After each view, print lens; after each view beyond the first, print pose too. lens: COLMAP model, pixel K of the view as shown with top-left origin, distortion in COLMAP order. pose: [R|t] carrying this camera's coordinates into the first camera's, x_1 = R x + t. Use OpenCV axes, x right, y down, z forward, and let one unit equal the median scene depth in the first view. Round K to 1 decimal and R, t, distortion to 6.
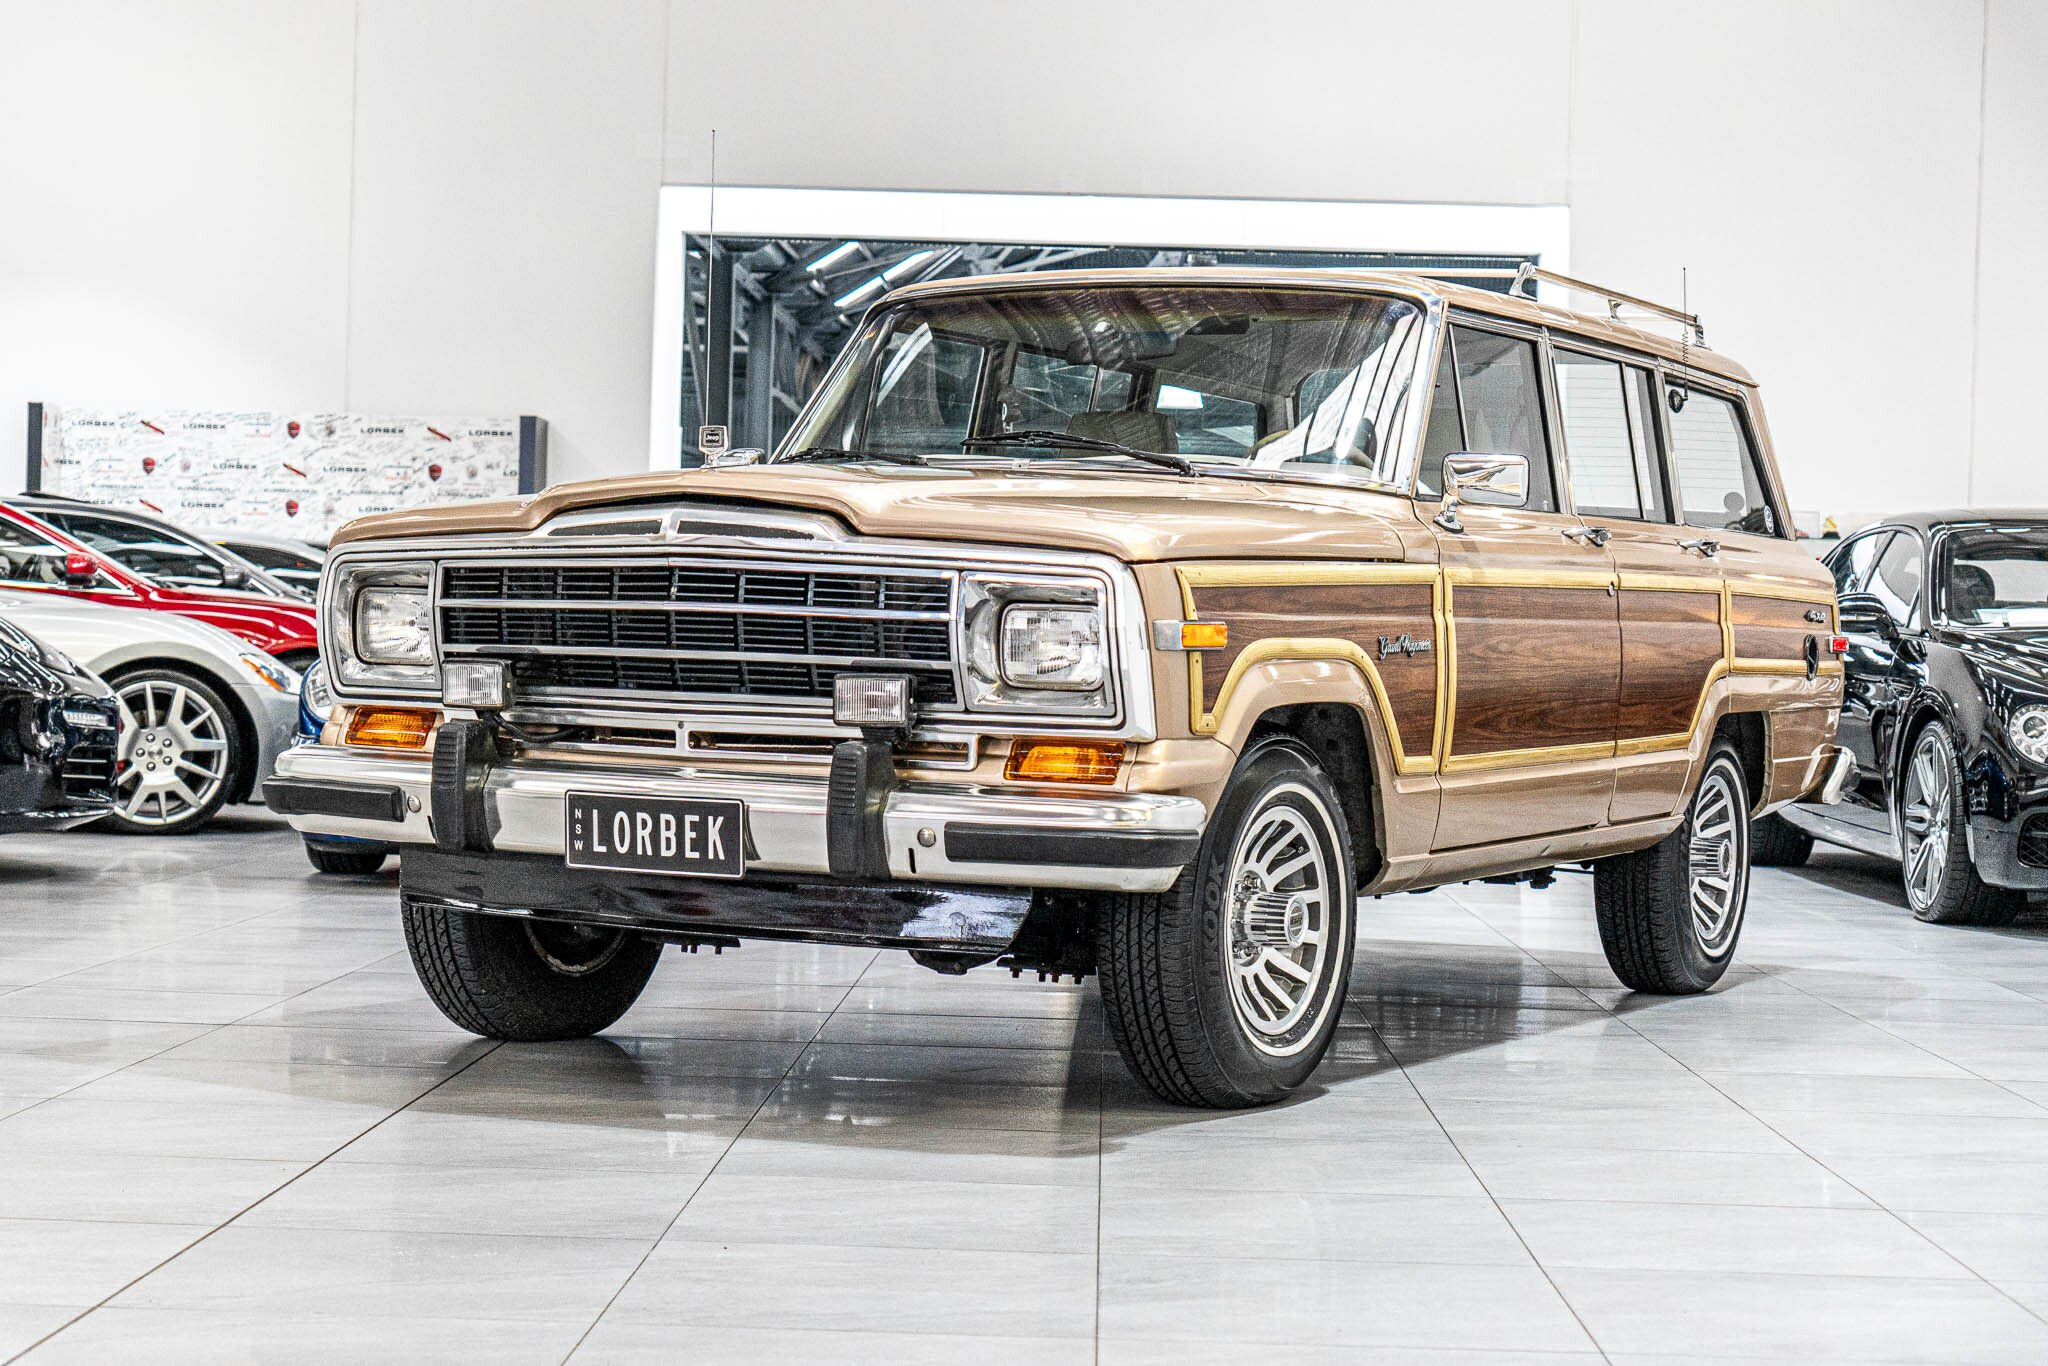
lens RADIAL K [[3421.1, 0, 1024.0], [0, 3421.1, 683.0], [0, 0, 1]] dist [0.039693, 0.013538]
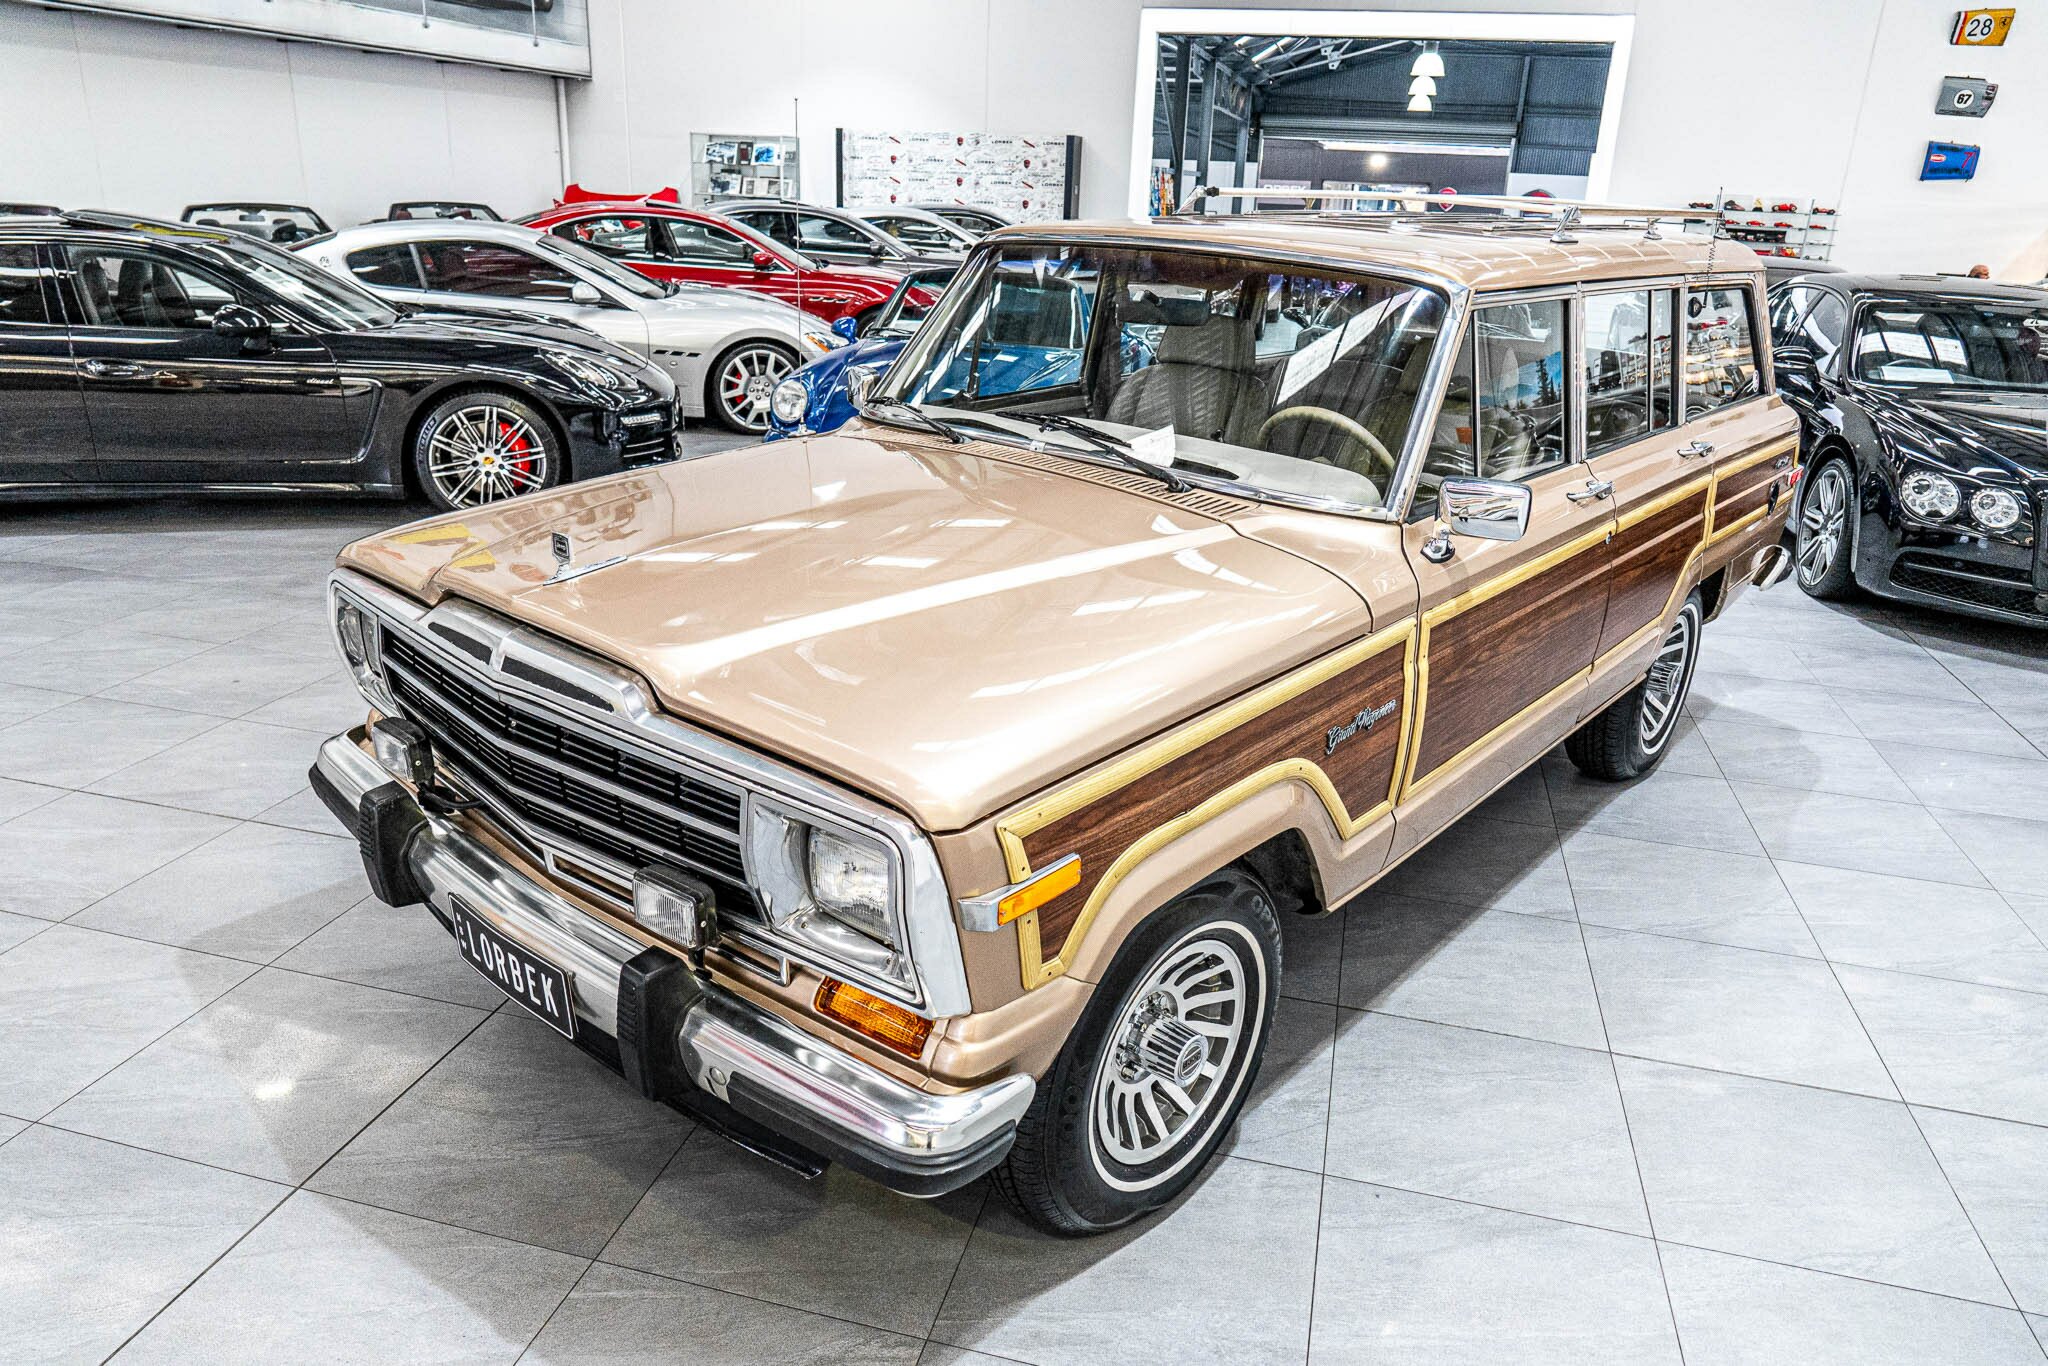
lens RADIAL K [[1372.6, 0, 1024.0], [0, 1372.6, 683.0], [0, 0, 1]] dist [-0.021523, 0.002135]
pose [[0.974244, 0.087023, -0.208027, 0.109033], [-0.014920, 0.945387, 0.325607, -0.161153], [0.225001, -0.314117, 0.922337, 0.698173]]
